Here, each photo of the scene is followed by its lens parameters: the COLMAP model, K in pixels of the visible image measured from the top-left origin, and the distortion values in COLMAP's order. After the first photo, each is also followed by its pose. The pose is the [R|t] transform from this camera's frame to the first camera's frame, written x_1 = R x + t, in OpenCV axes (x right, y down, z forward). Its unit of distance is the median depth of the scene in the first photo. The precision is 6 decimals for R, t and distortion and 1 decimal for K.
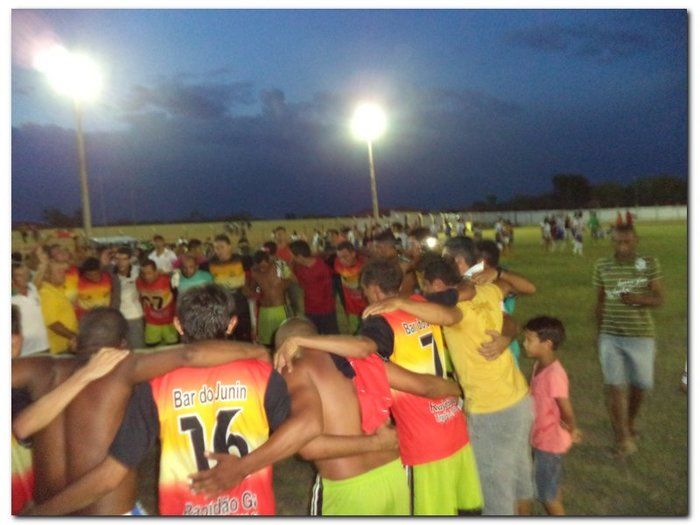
lens RADIAL K [[558.2, 0, 350.0], [0, 558.2, 262.5], [0, 0, 1]] dist [-0.028045, -0.000675]
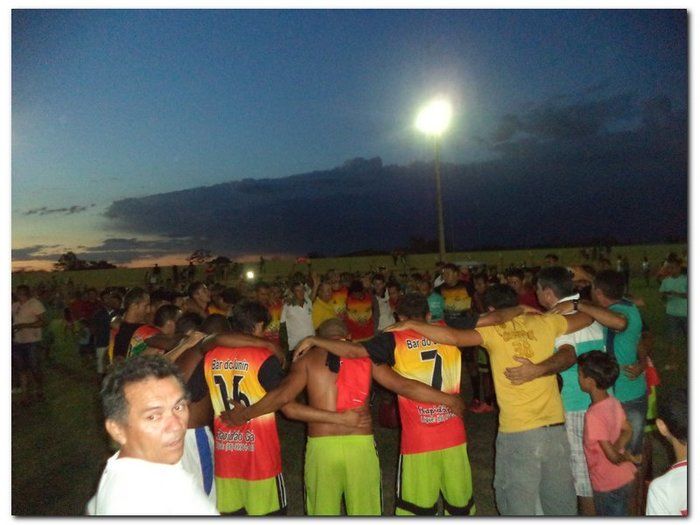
lens RADIAL K [[559.1, 0, 350.0], [0, 559.1, 262.5], [0, 0, 1]] dist [0.003880, 0.001109]
pose [[0.799296, 0.006804, -0.600899, 0.674423], [-0.033339, 0.998898, -0.033035, -0.017531], [0.600012, 0.046438, 0.798642, -0.095213]]
